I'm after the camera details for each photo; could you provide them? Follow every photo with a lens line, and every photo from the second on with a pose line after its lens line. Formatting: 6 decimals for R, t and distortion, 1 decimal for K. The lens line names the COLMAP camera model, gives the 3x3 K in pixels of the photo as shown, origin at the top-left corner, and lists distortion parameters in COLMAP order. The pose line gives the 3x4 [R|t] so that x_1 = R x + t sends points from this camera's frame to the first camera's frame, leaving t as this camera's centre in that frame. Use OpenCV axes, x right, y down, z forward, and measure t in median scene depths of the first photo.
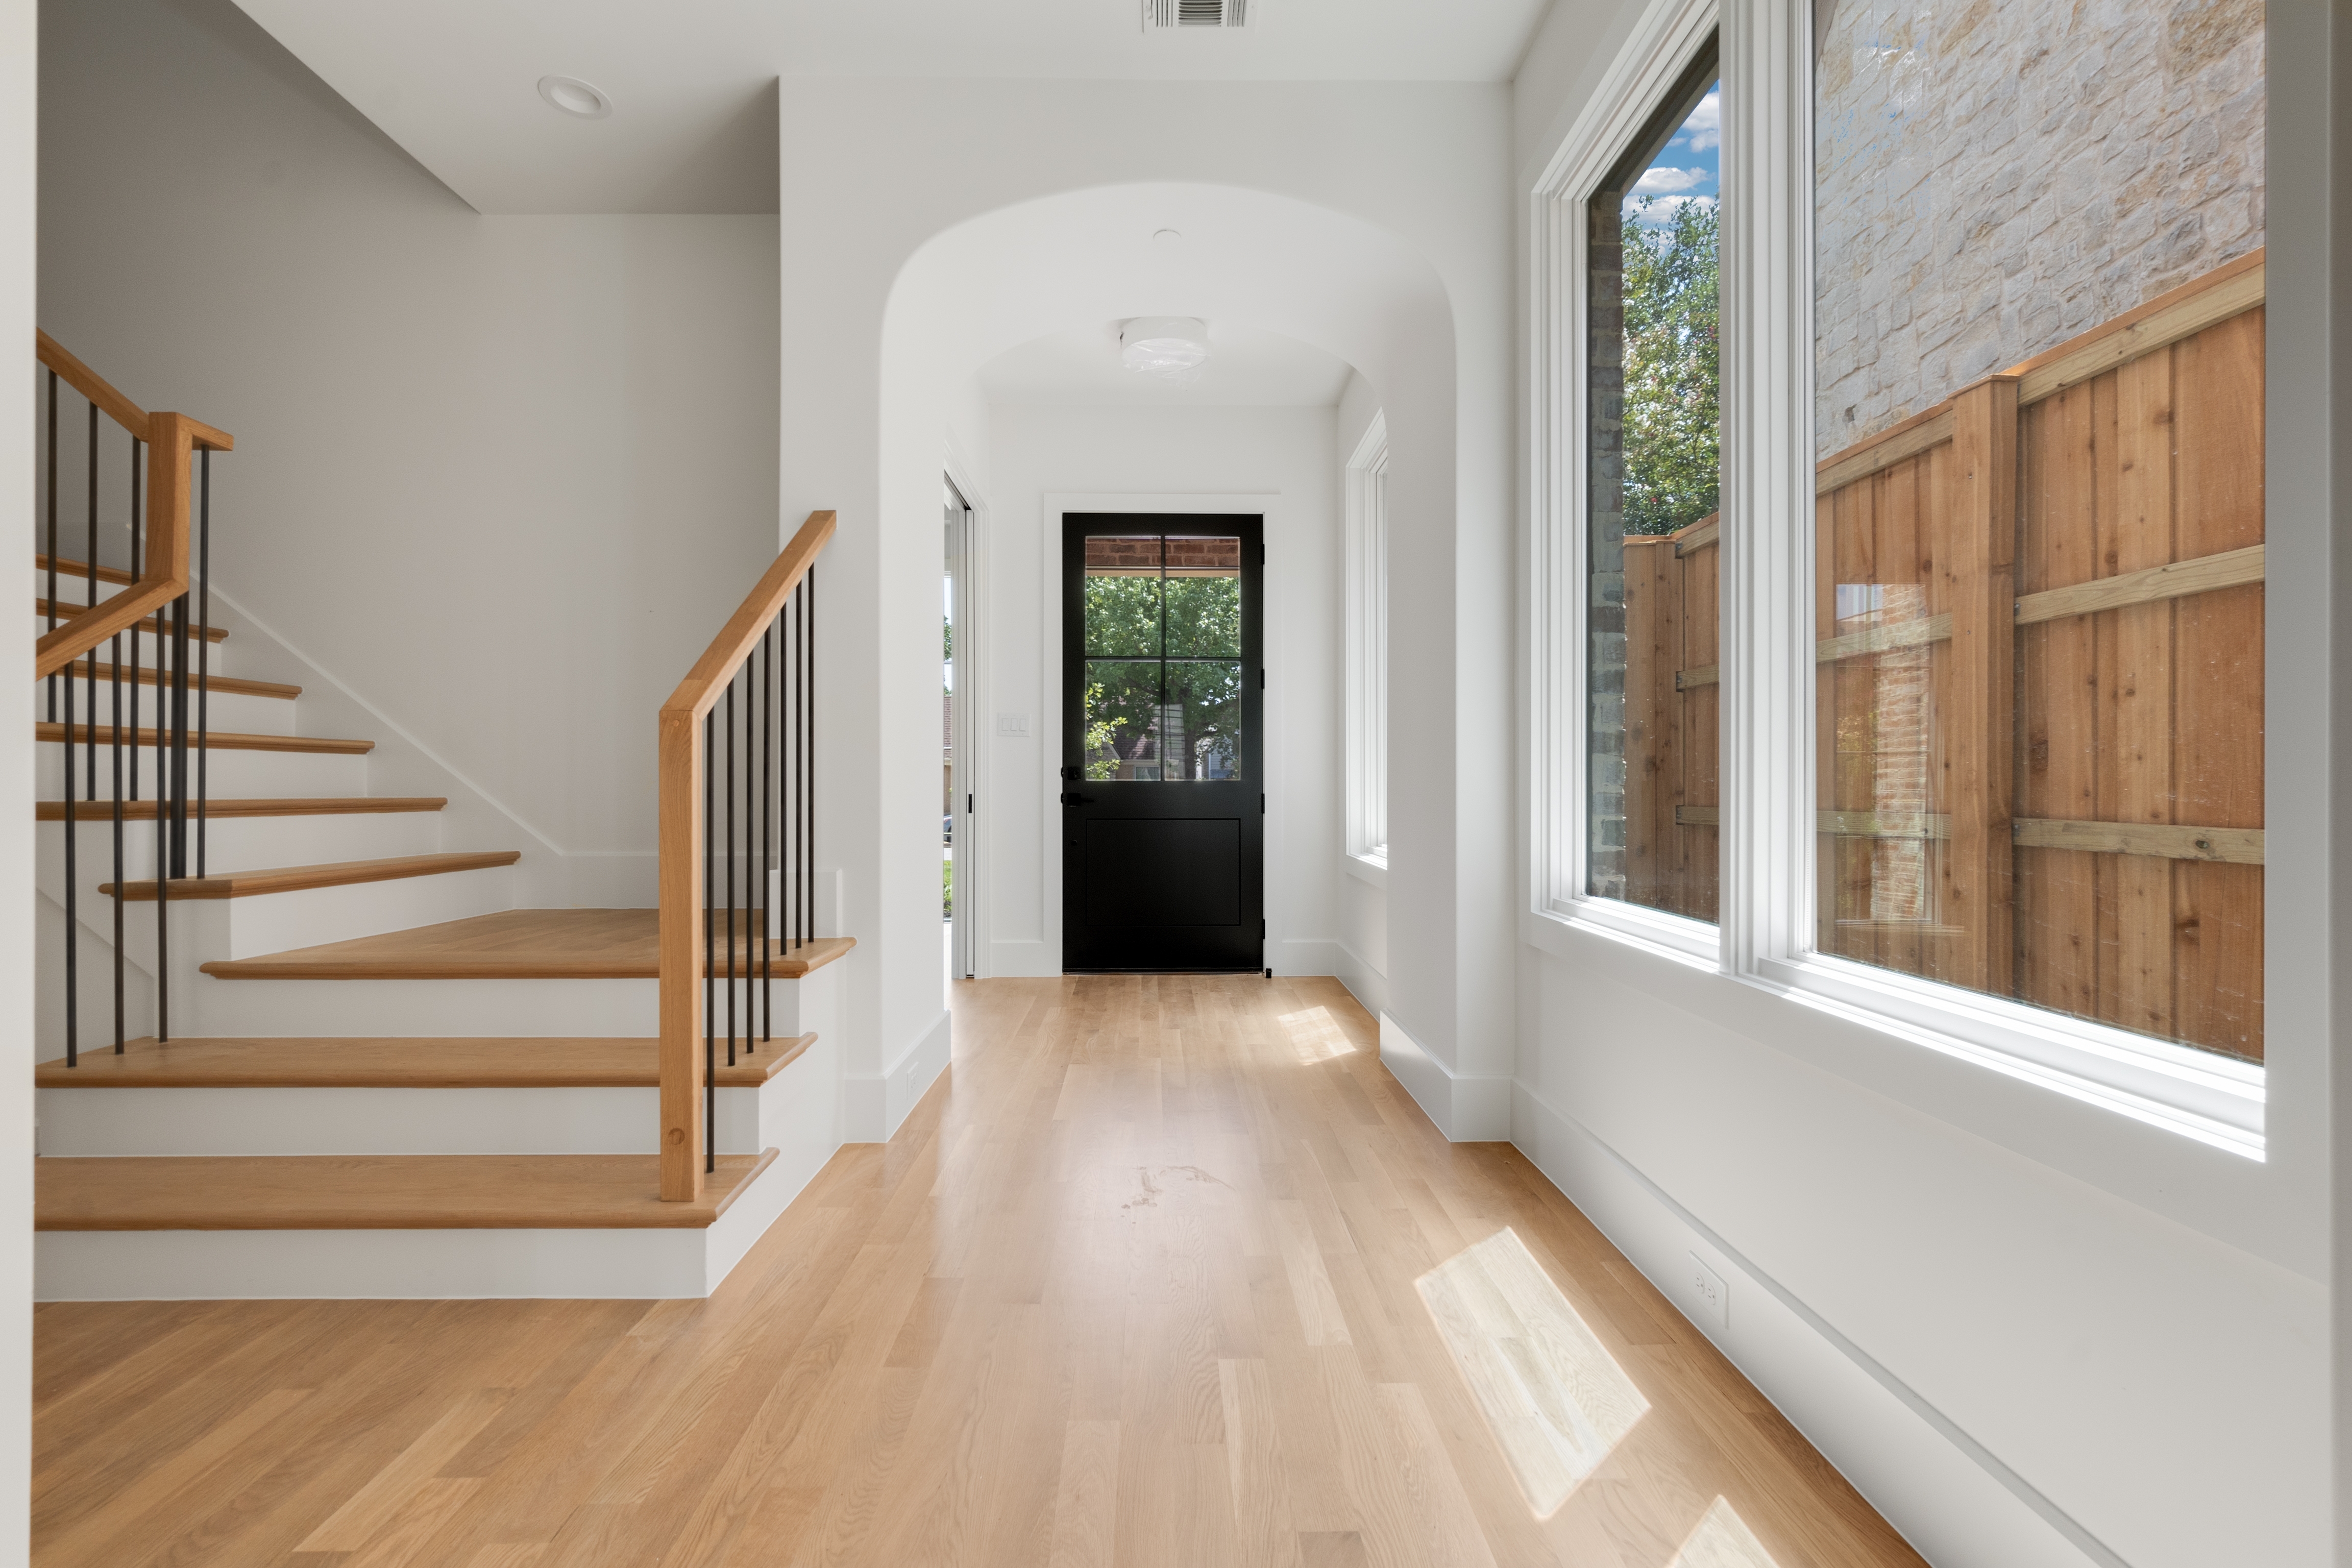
lens RADIAL K [[1035.4, 0, 1165.4], [0, 1035.4, 782.9], [0, 0, 1]] dist [-0.001544, -0.000185]
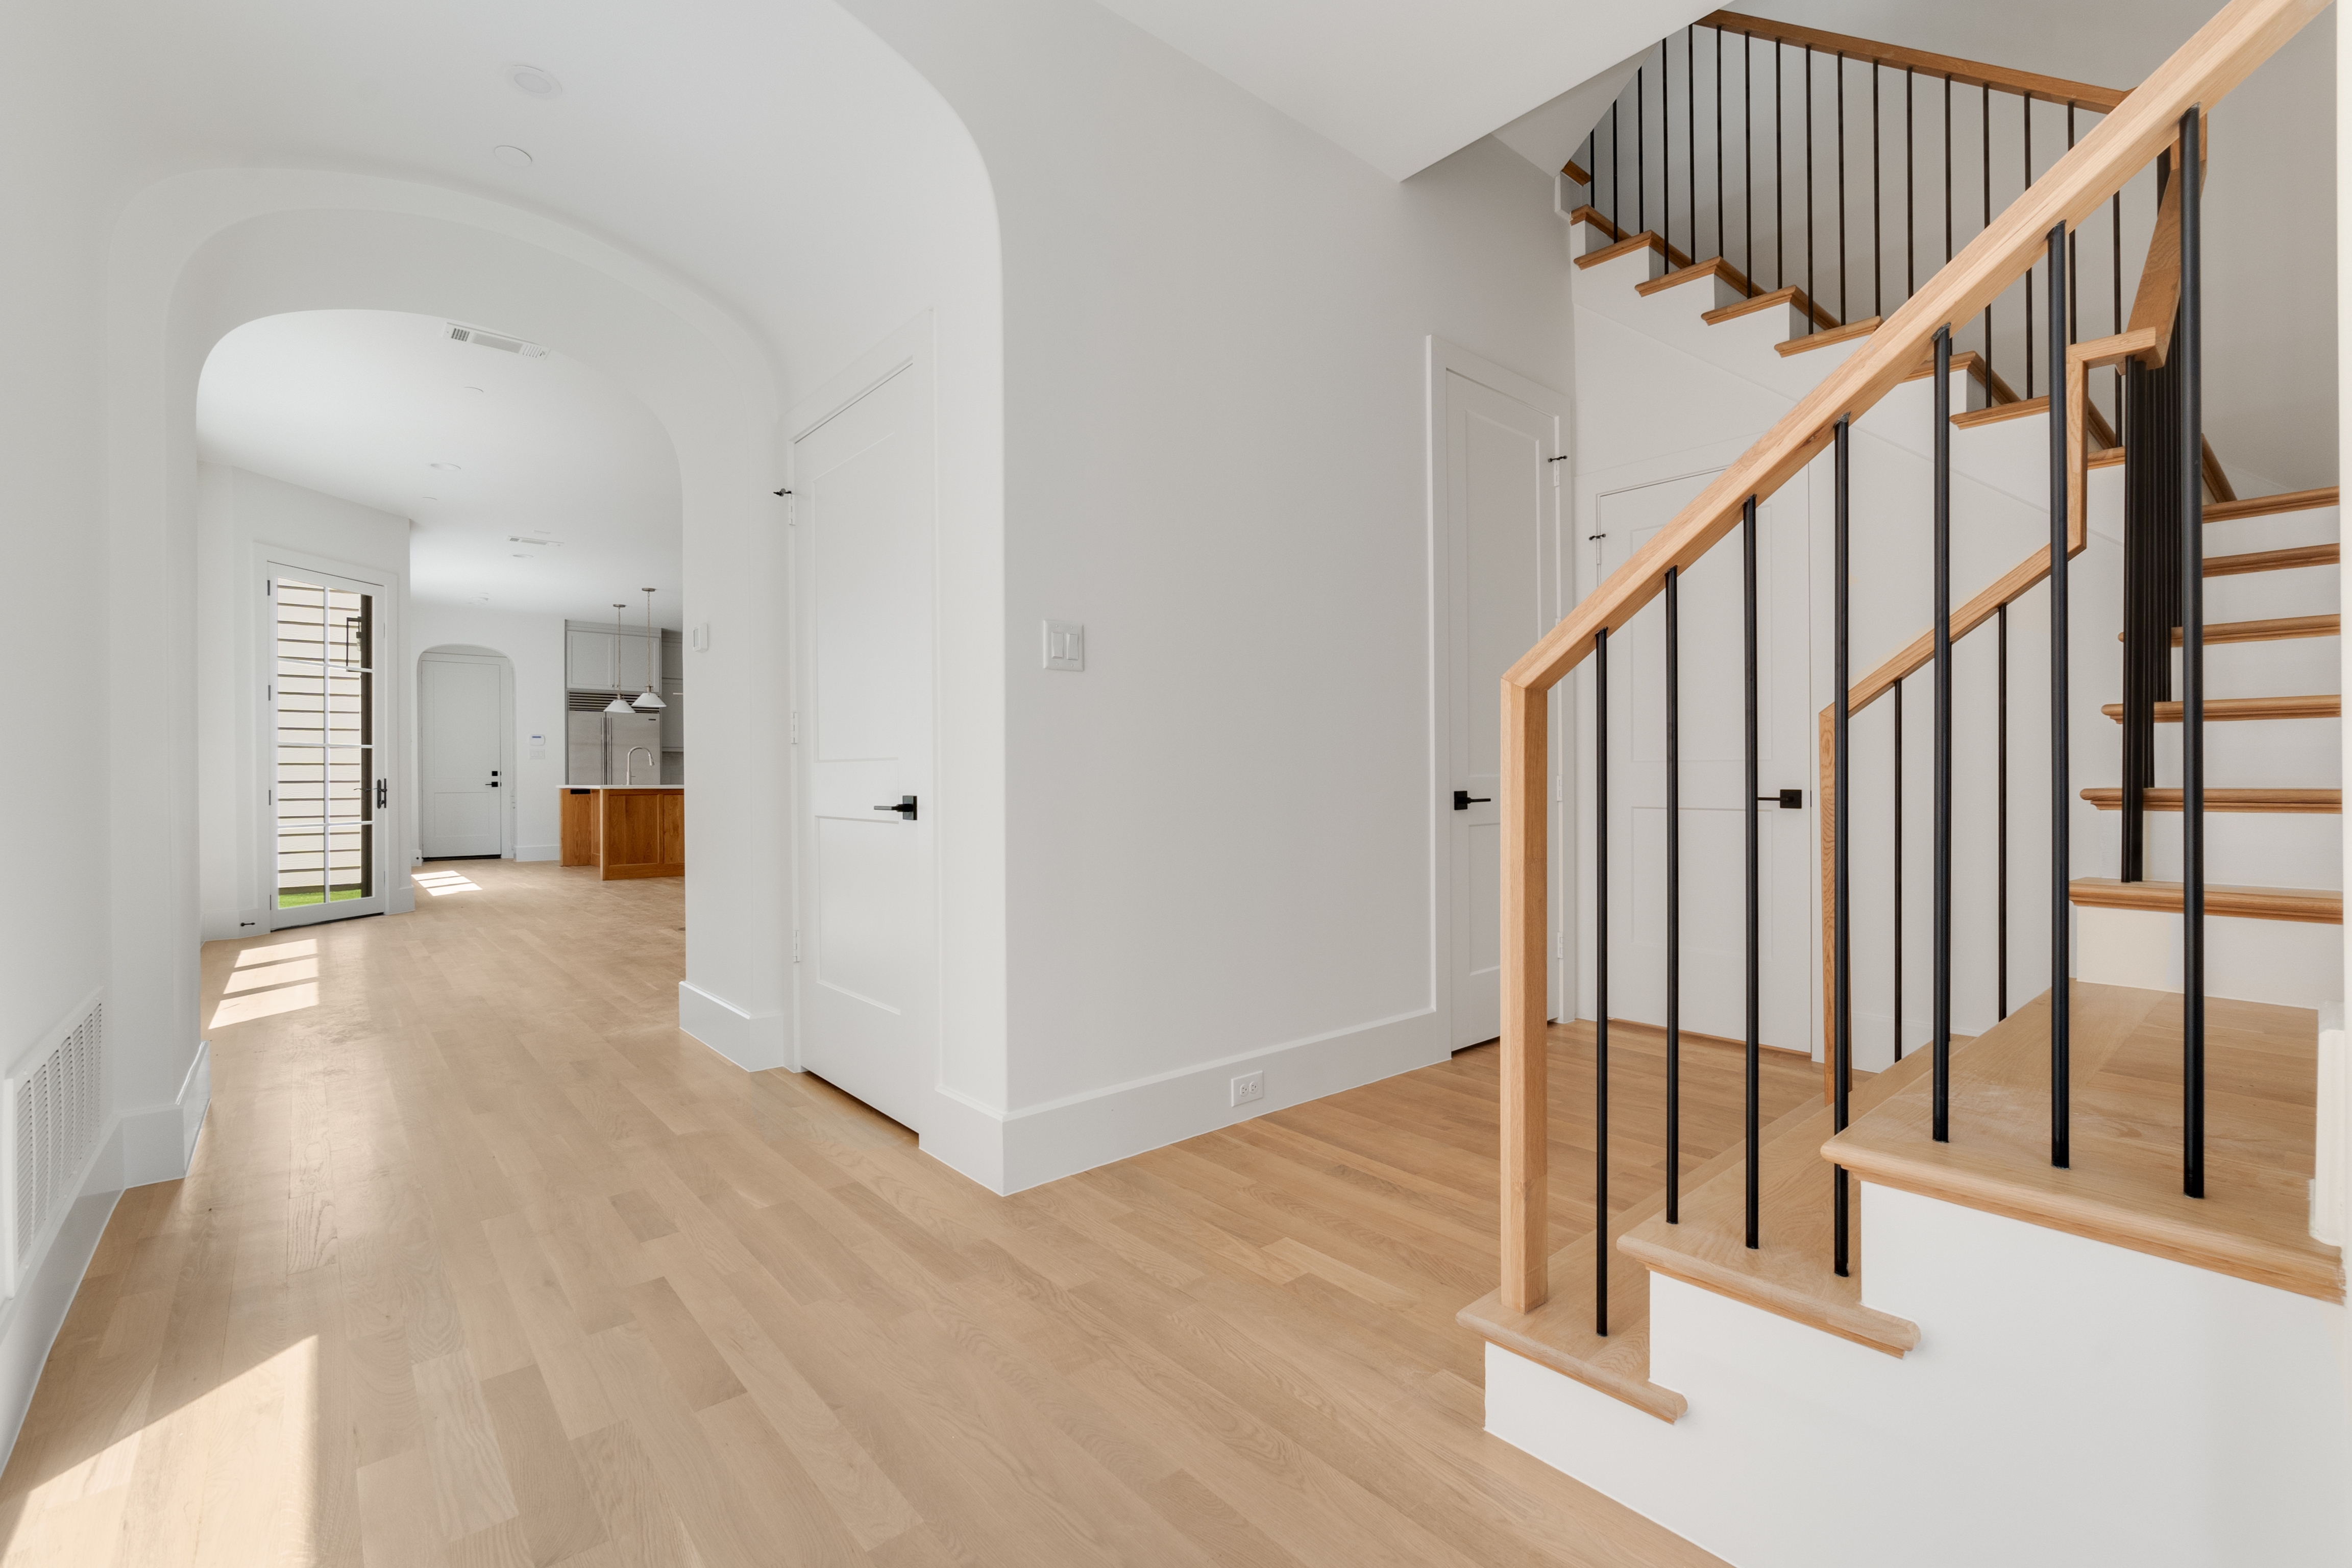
lens RADIAL K [[1035.4, 0, 1172.6], [0, 1035.4, 777.0], [0, 0, 1]] dist [-0.001544, -0.000185]
pose [[-0.771496, 0.004268, -0.636220, 0.302671], [0.004575, 0.999989, 0.001160, 0.002826], [0.636218, -0.002016, -0.771507, 1.879992]]
